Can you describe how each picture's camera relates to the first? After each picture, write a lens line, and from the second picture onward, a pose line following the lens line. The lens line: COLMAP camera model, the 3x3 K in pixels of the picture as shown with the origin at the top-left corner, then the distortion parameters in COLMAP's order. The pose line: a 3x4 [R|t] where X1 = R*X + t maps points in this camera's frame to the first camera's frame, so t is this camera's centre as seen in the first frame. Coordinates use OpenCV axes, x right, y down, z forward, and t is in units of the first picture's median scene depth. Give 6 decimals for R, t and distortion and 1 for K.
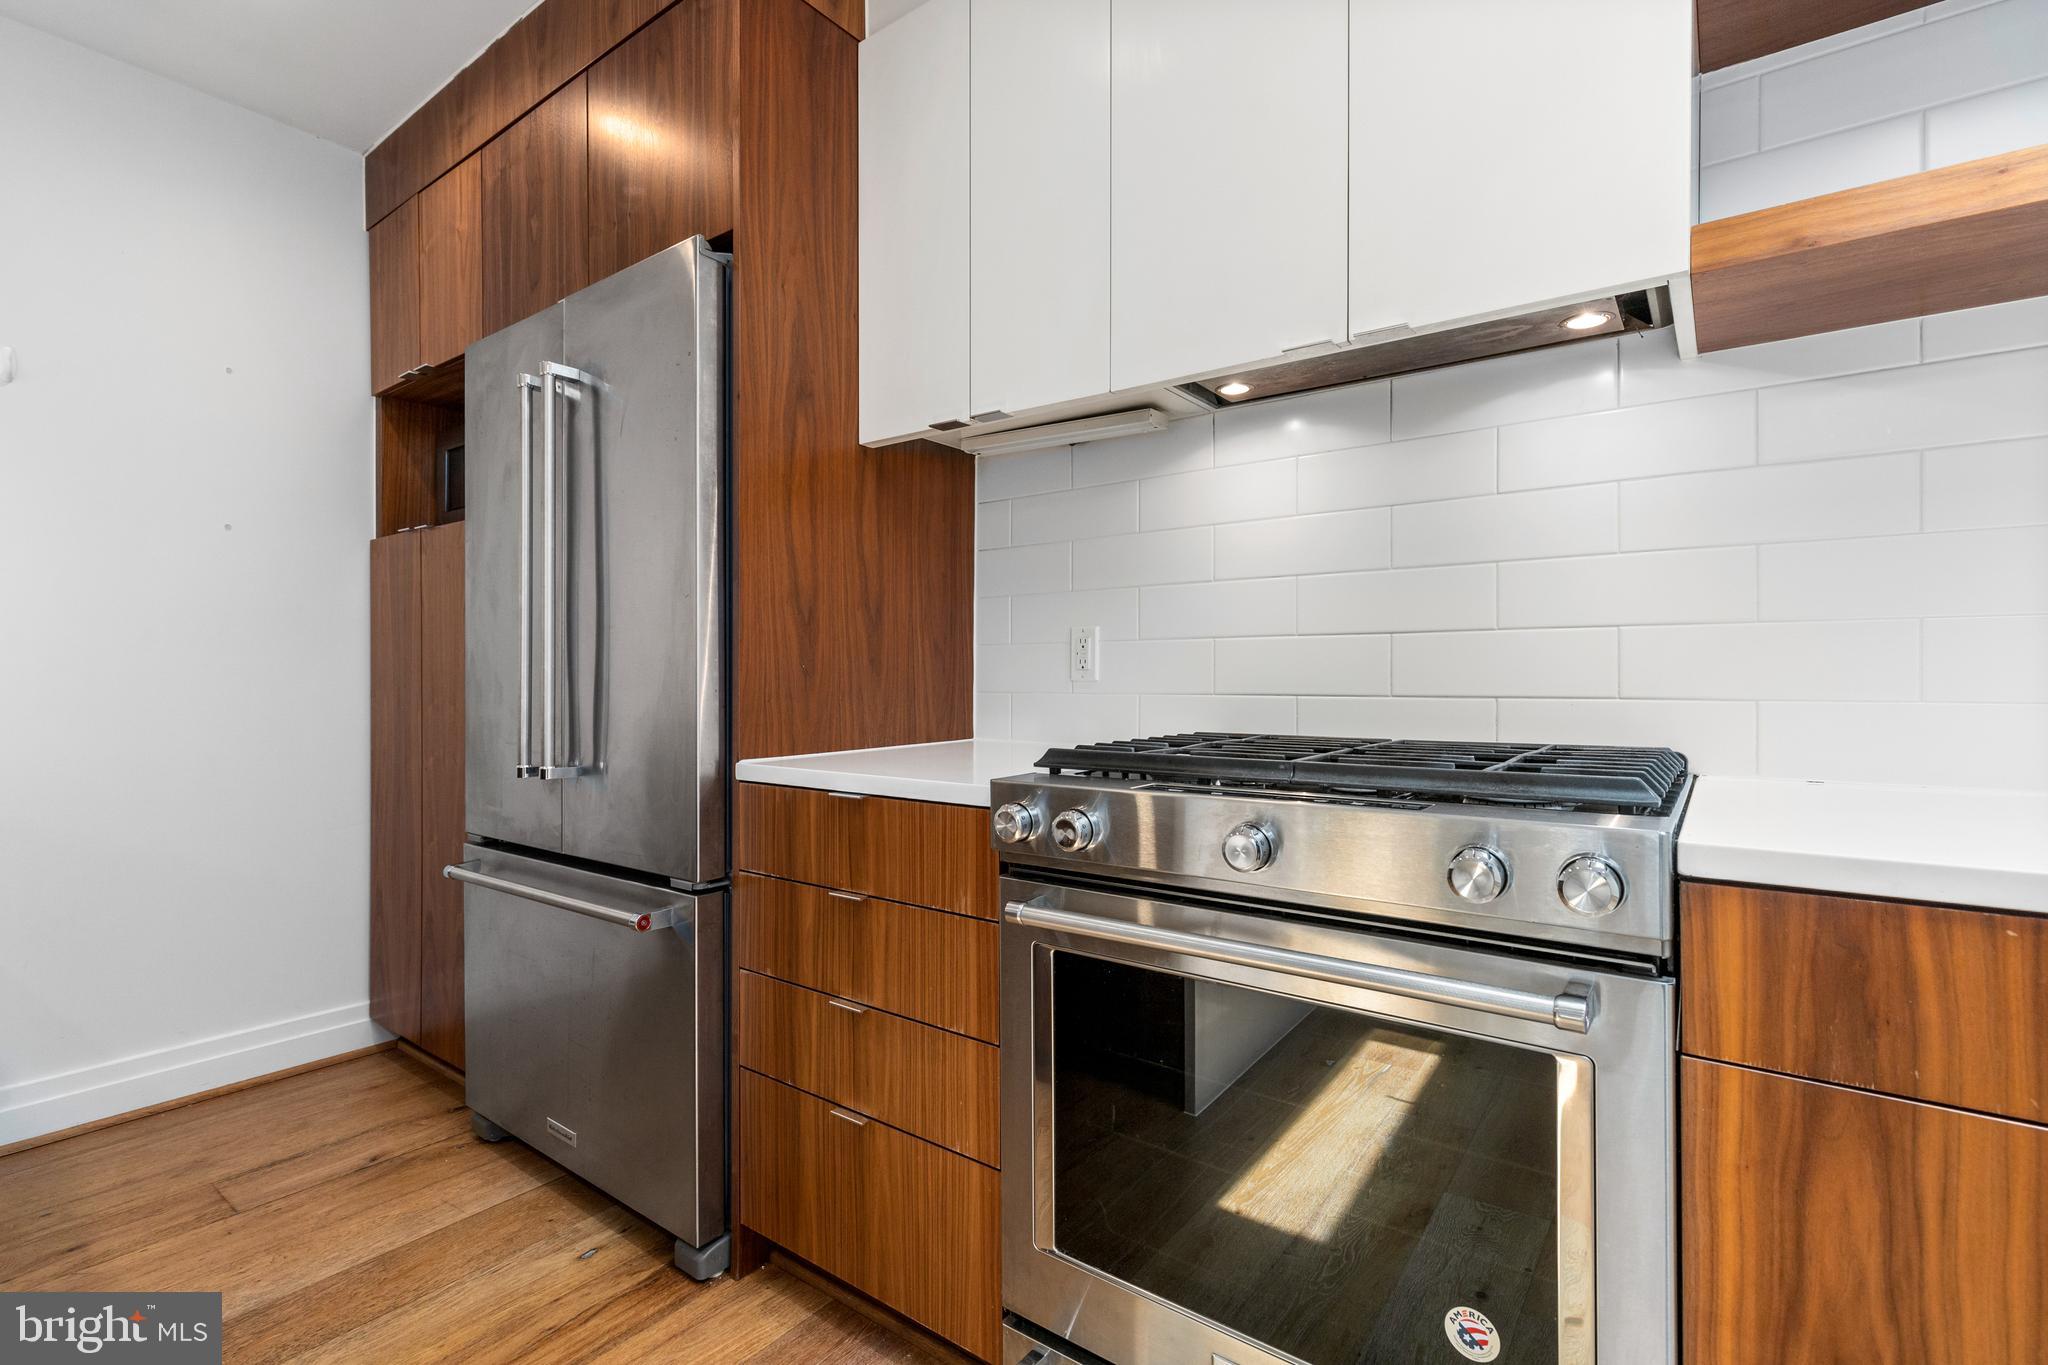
lens RADIAL K [[918.8, 0, 1014.8], [0, 918.8, 682.1], [0, 0, 1]] dist [0.003395, -0.000022]
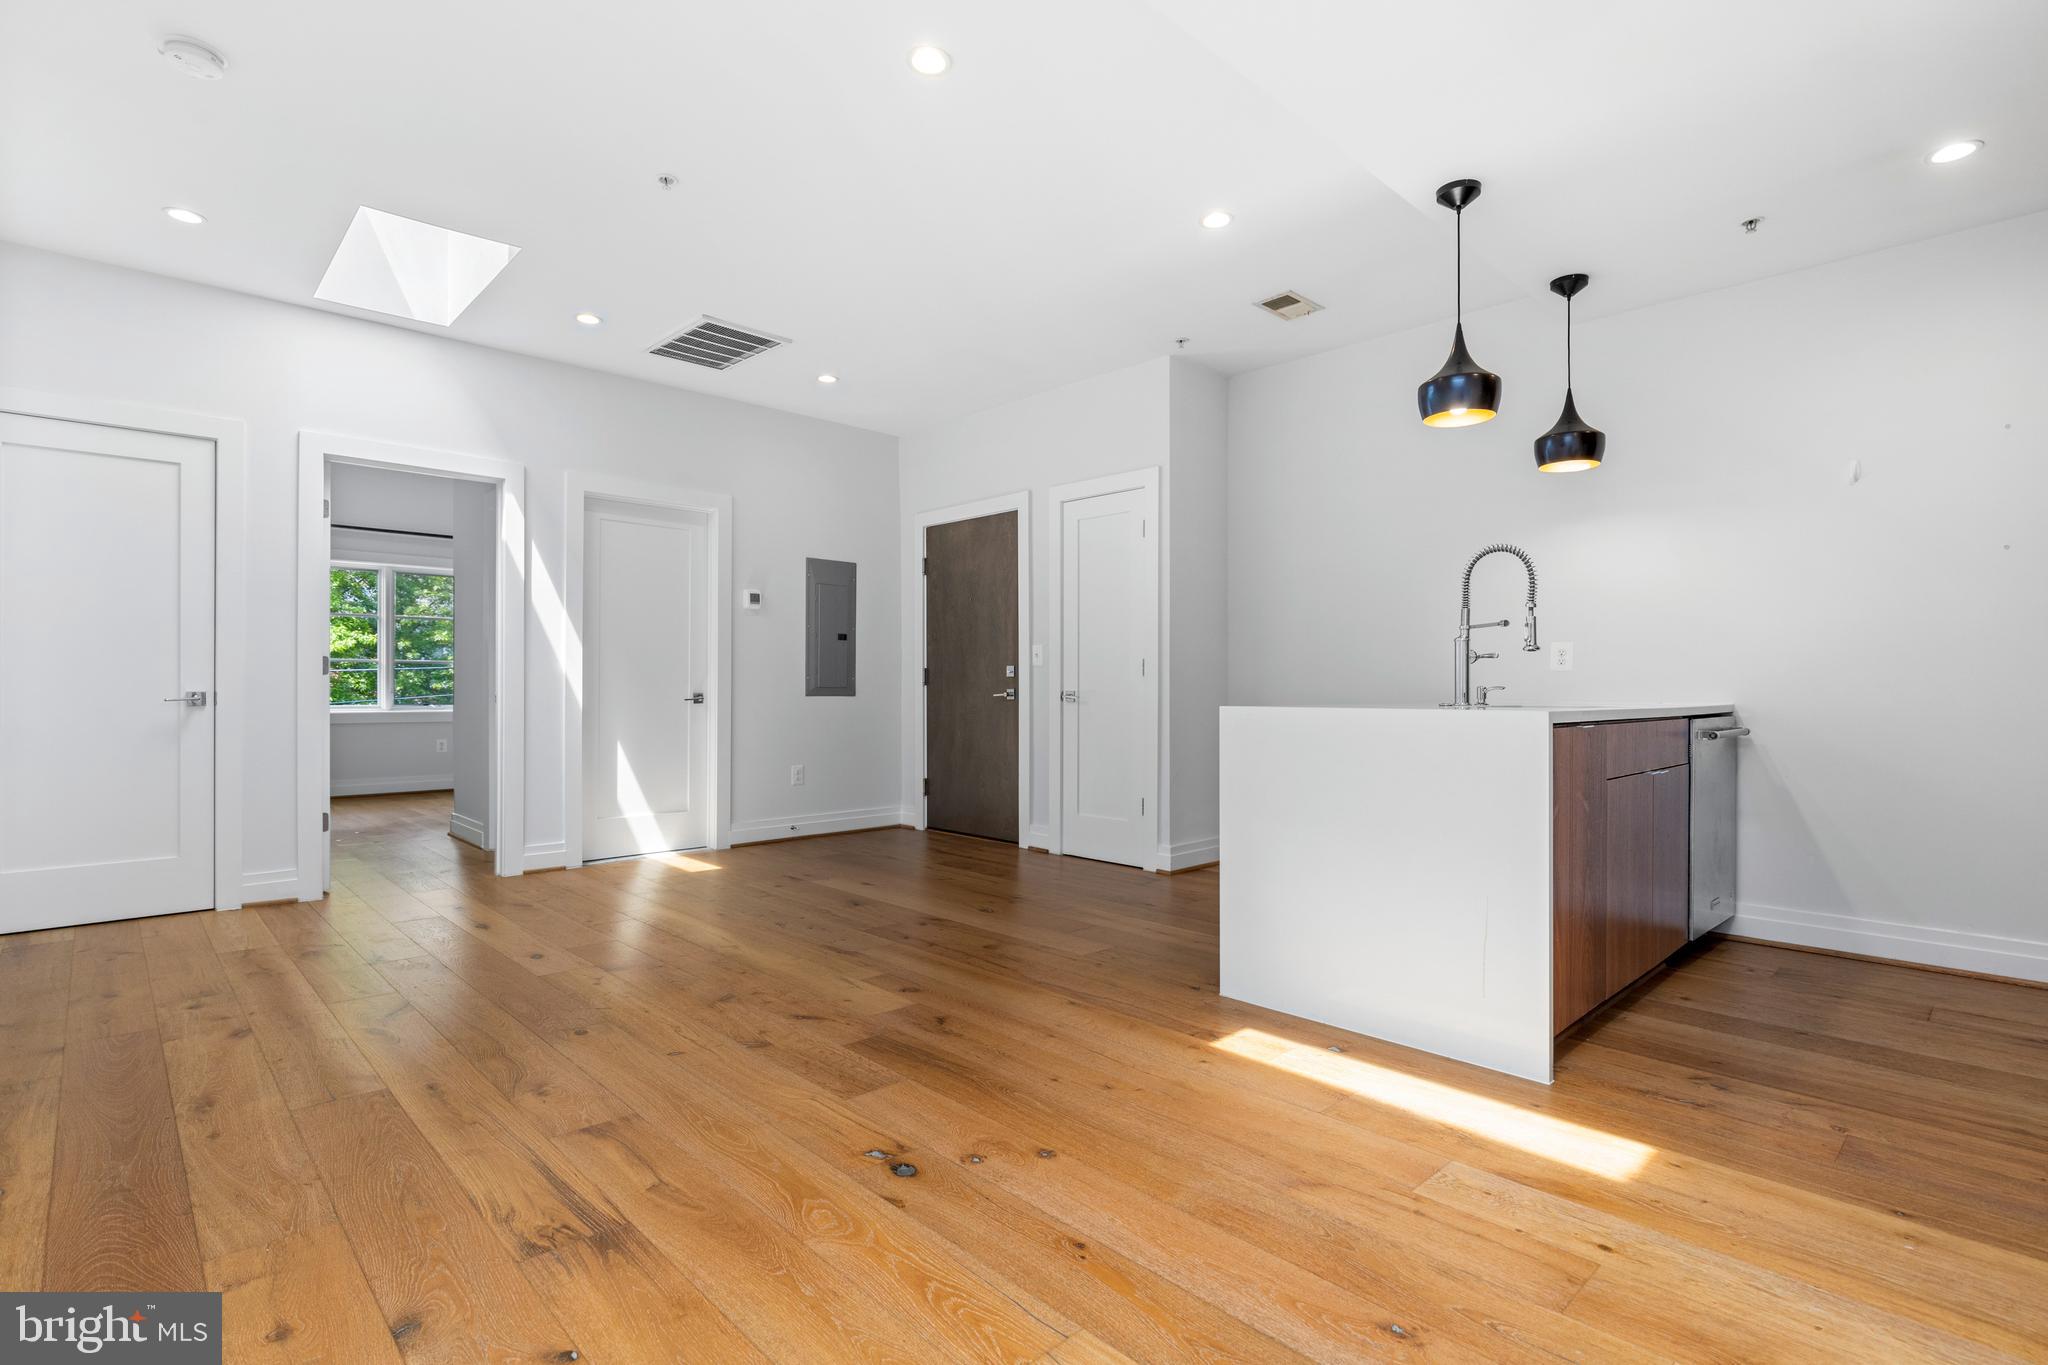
lens RADIAL K [[983.7, 0, 1013.4], [0, 983.7, 685.5], [0, 0, 1]] dist [0.002679, -0.001124]
pose [[-0.158774, -0.001400, -0.987314, 1.165874], [-0.008722, 0.999962, -0.000015, 0.060146], [0.987276, 0.008609, -0.158780, -0.238463]]
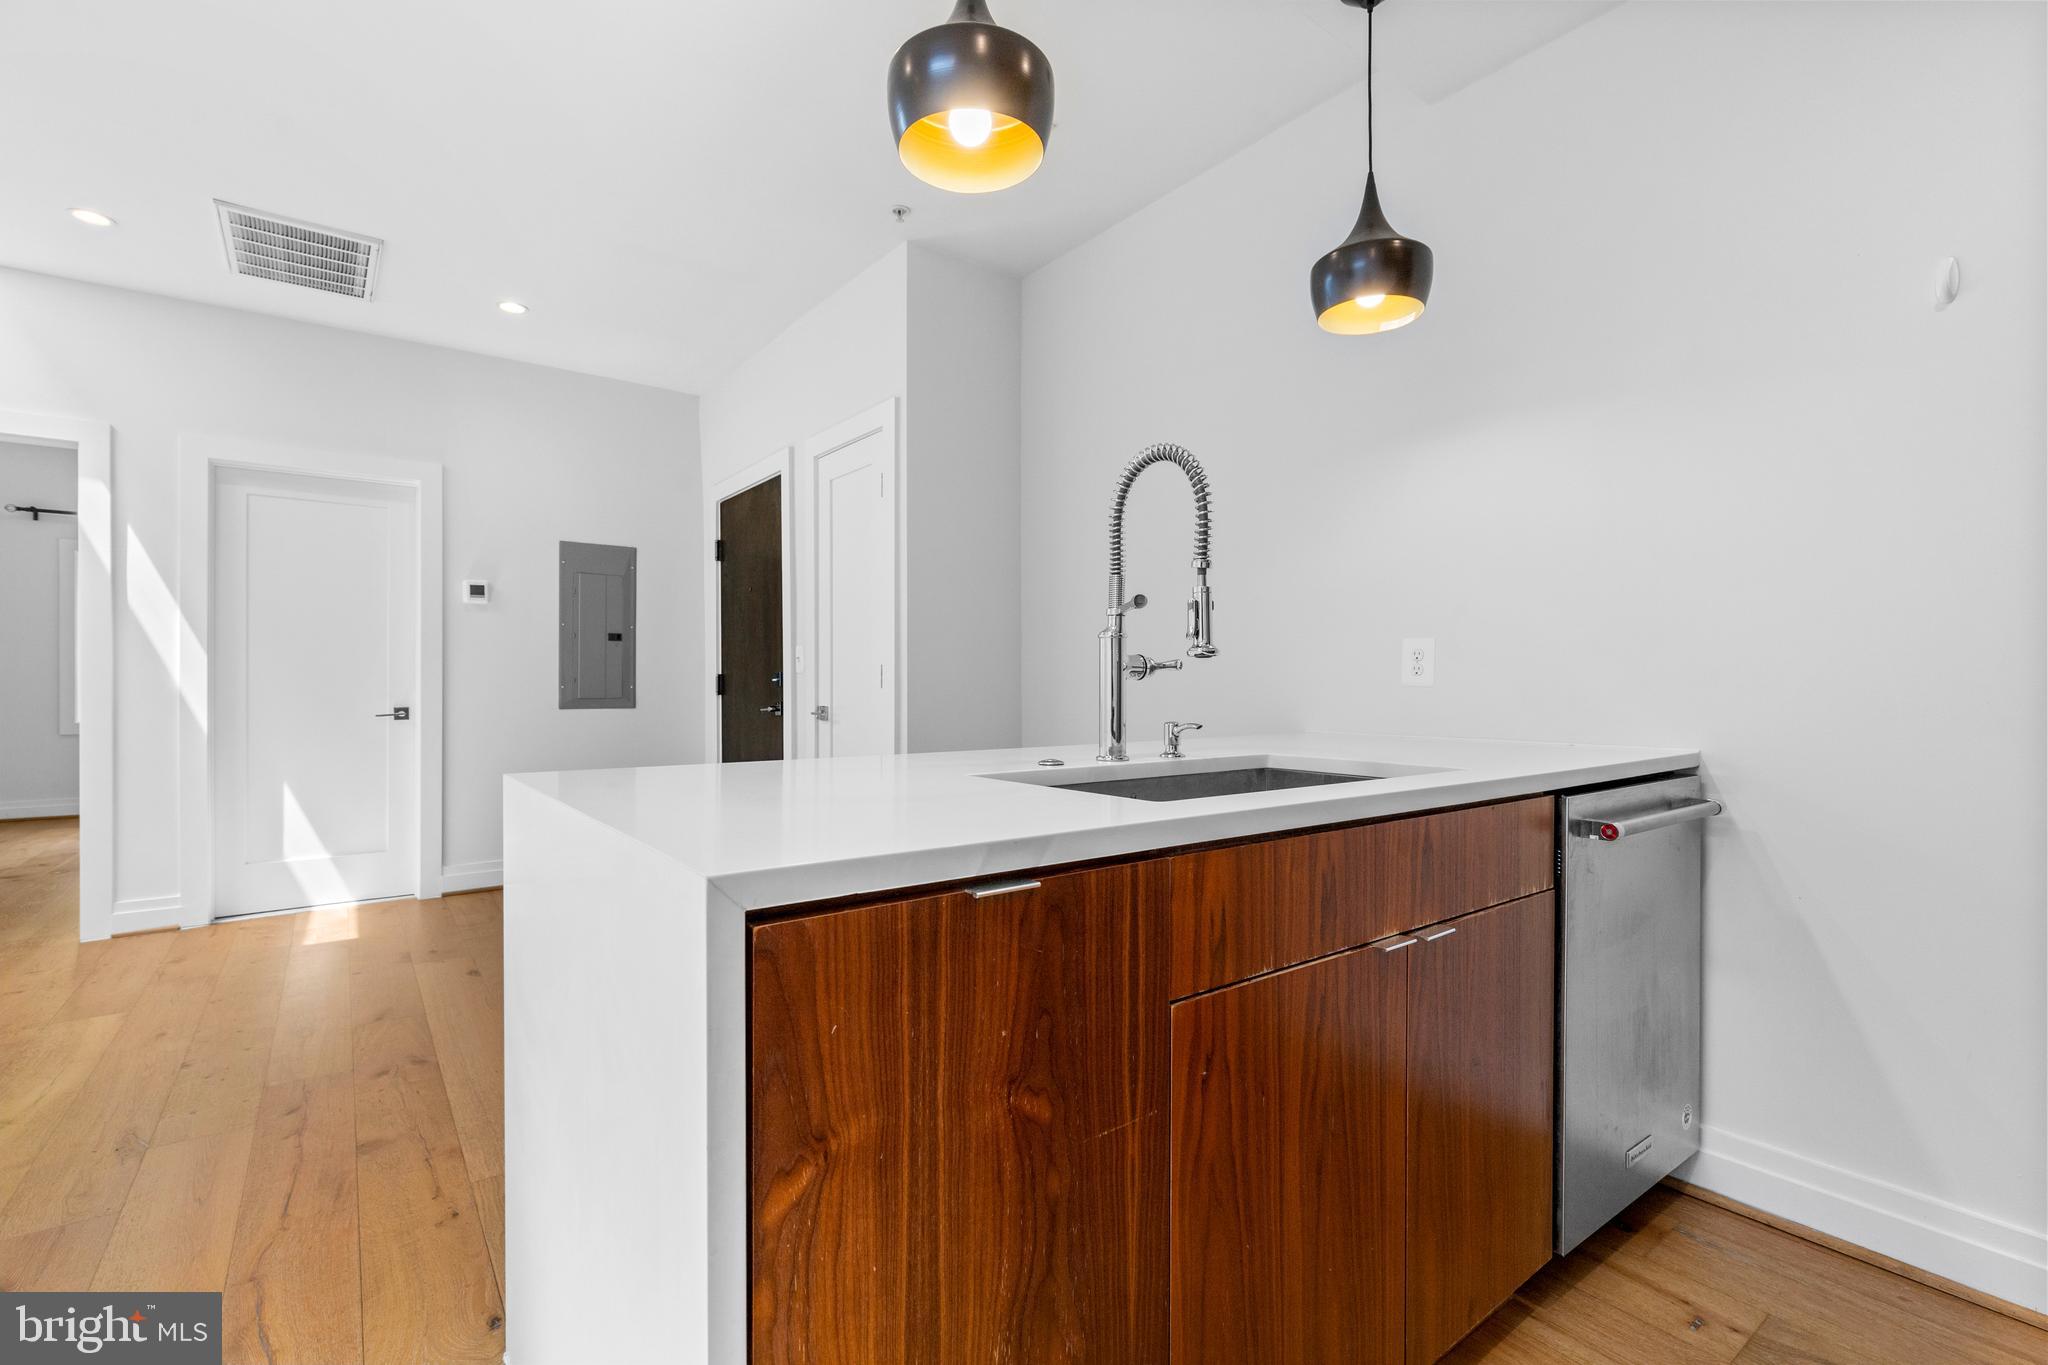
lens RADIAL K [[918.8, 0, 1014.8], [0, 918.8, 682.1], [0, 0, 1]] dist [0.003395, -0.000022]
pose [[-0.272001, 0.001693, -0.962295, -0.173334], [-0.006311, 0.999974, 0.003543, -0.003658], [0.962276, 0.007037, -0.271983, 0.640353]]
